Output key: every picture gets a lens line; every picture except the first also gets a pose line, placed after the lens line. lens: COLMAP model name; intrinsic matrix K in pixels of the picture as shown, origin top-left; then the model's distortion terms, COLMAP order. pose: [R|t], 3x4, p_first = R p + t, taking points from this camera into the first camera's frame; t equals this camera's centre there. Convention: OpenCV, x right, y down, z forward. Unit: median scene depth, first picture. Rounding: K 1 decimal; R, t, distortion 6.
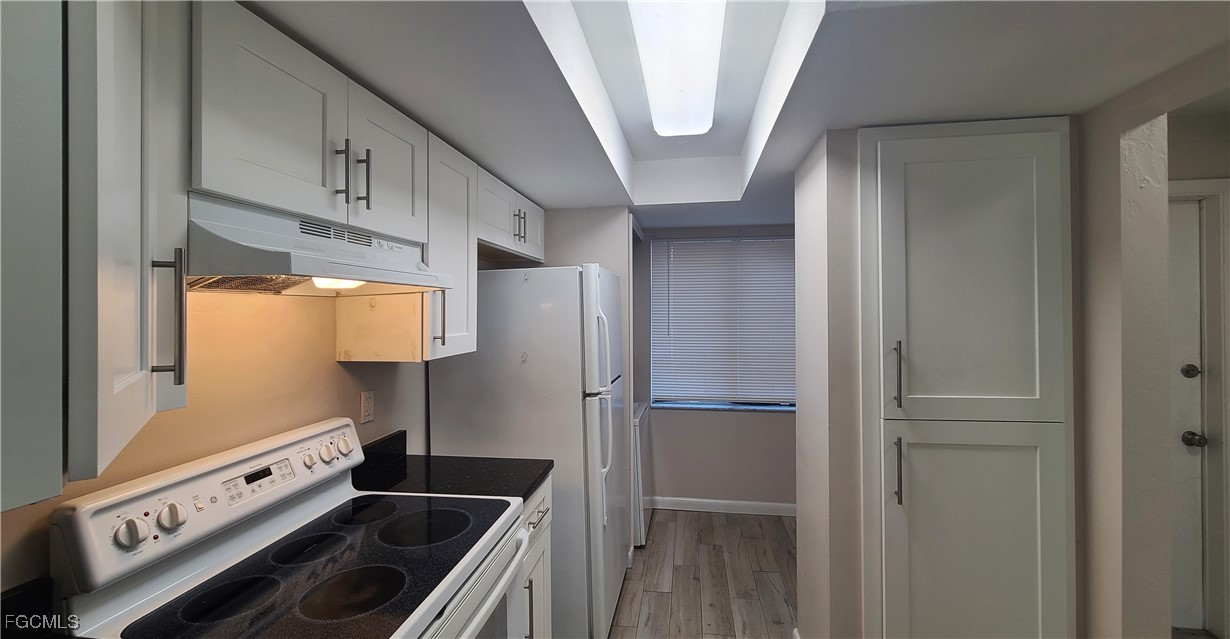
lens RADIAL K [[513.4, 0, 614.6], [0, 513.4, 311.3], [0, 0, 1]] dist [-0.001264, -0.001684]
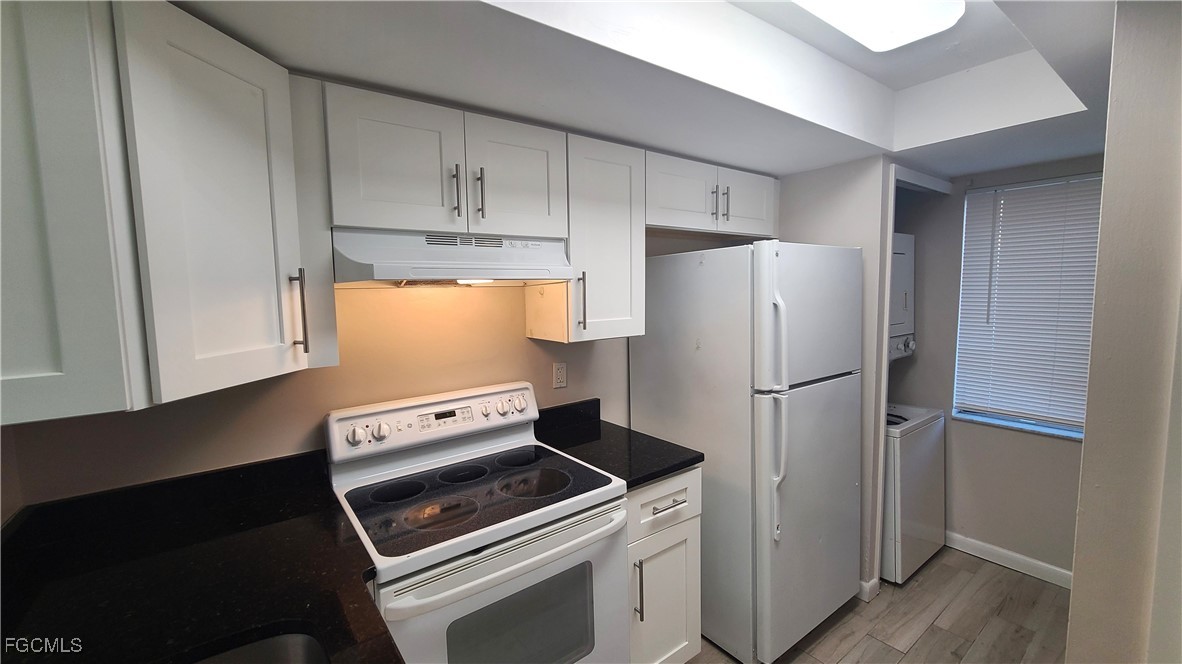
lens RADIAL K [[488.7, 0, 583.9], [0, 488.7, 334.6], [0, 0, 1]] dist [0.003579, -0.000327]
pose [[0.703979, 0.063115, -0.707411, 0.418951], [0.011947, 0.994850, 0.100650, -0.029451], [0.710120, -0.079307, 0.699600, 0.262635]]
